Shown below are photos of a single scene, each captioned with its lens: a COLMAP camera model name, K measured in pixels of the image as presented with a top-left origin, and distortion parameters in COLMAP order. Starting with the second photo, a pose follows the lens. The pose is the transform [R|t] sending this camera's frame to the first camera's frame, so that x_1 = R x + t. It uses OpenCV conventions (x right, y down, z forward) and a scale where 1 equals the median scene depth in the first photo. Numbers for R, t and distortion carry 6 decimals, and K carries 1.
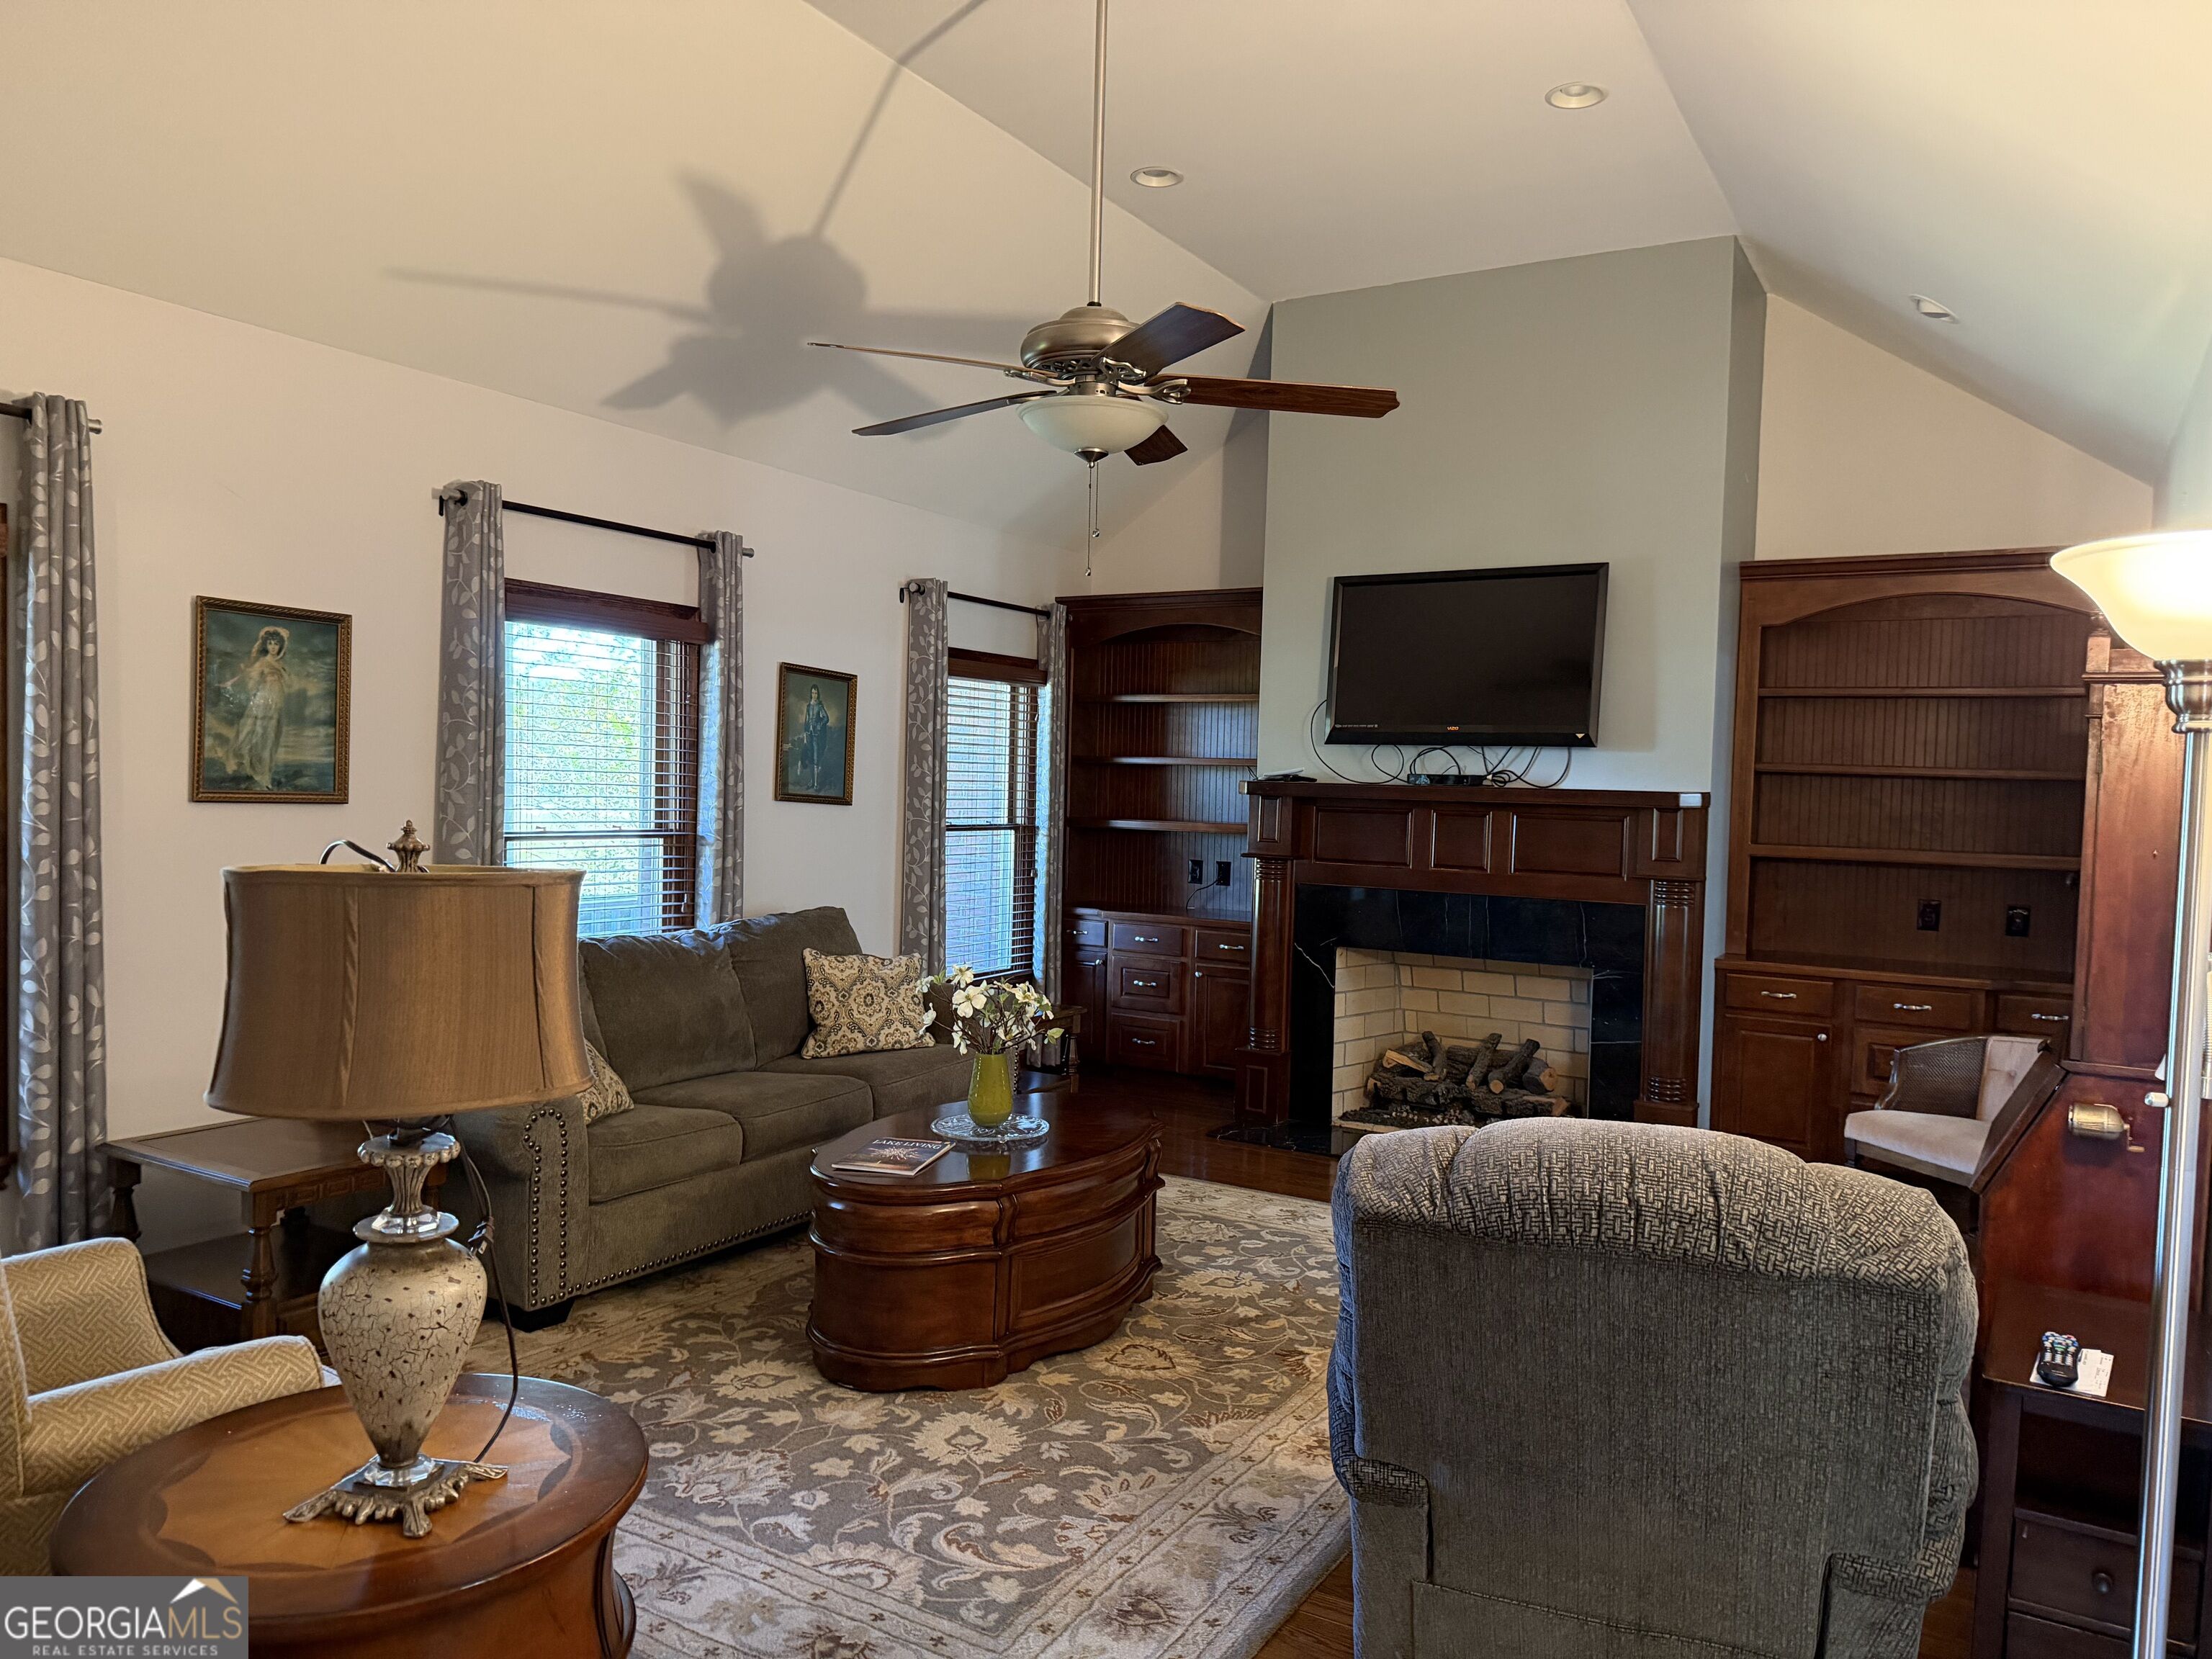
lens RADIAL K [[1528.5, 0, 1106.0], [0, 1528.5, 829.5], [0, 0, 1]] dist [0.093256, -0.147282]
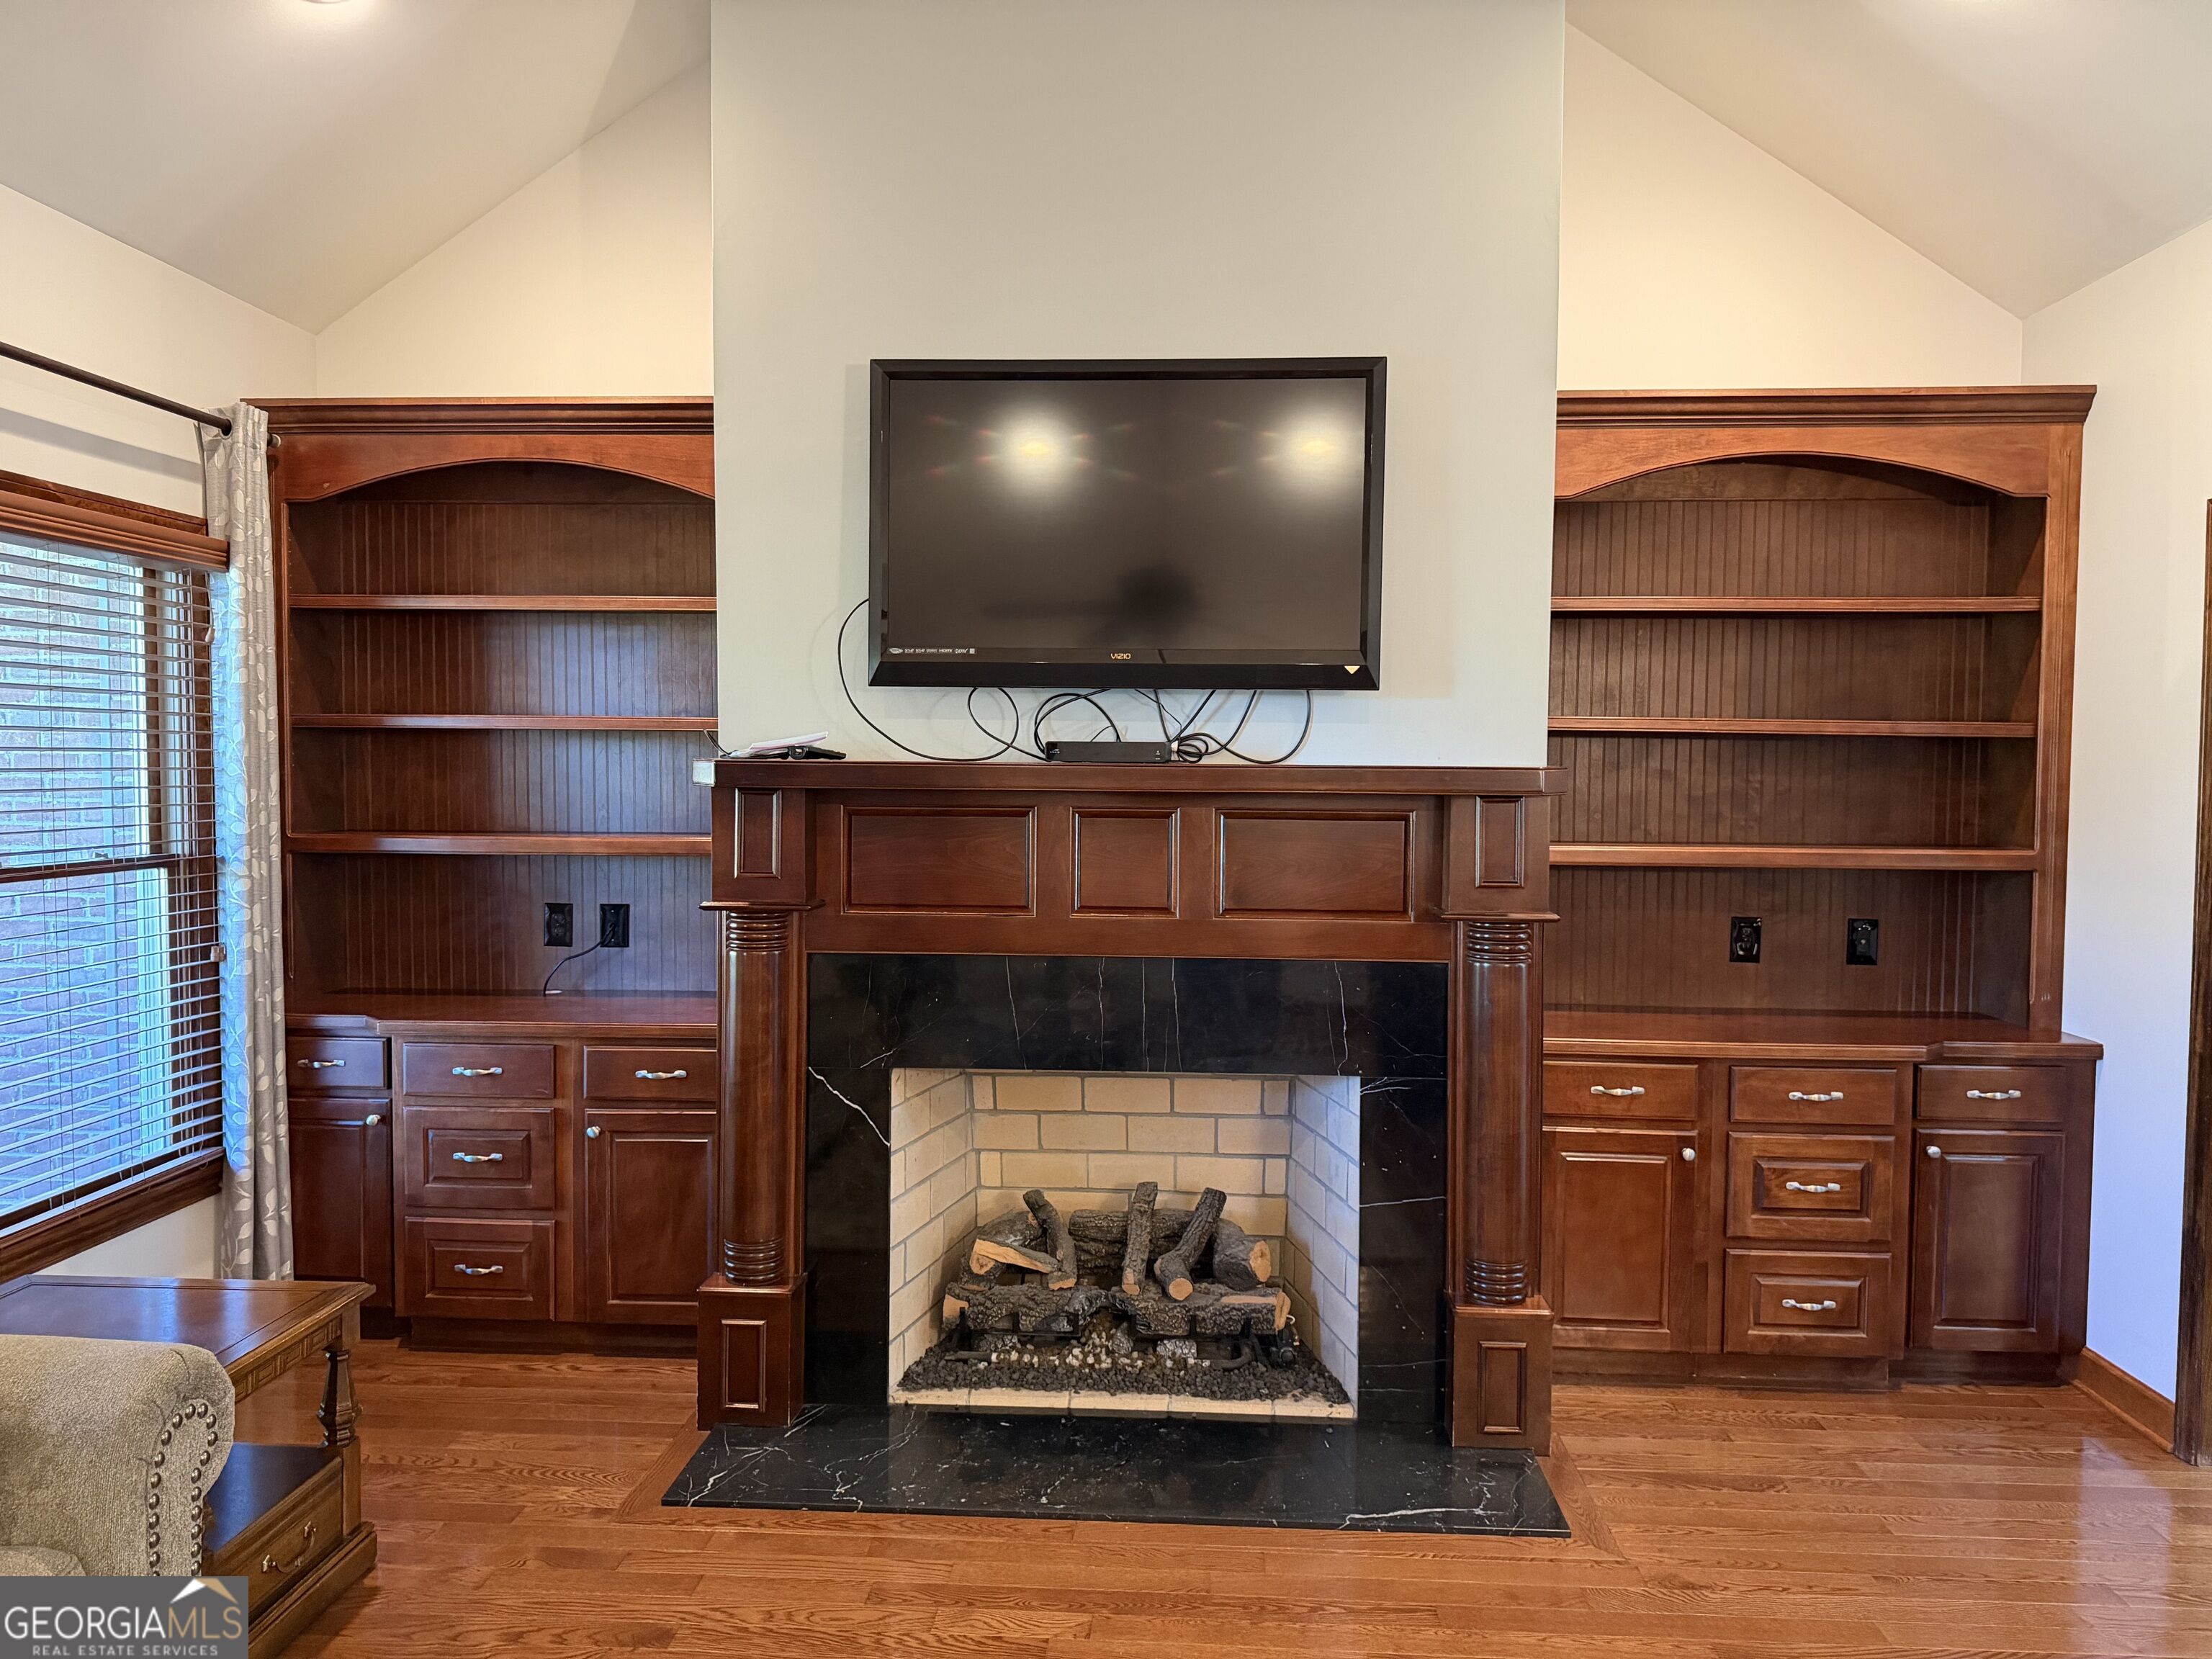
lens RADIAL K [[1528.5, 0, 1106.0], [0, 1528.5, 829.5], [0, 0, 1]] dist [0.093256, -0.147282]
pose [[0.885808, -0.039848, 0.462339, -0.025593], [0.030291, 0.999147, 0.028079, -0.018542], [-0.463063, -0.010868, 0.886259, 0.476336]]
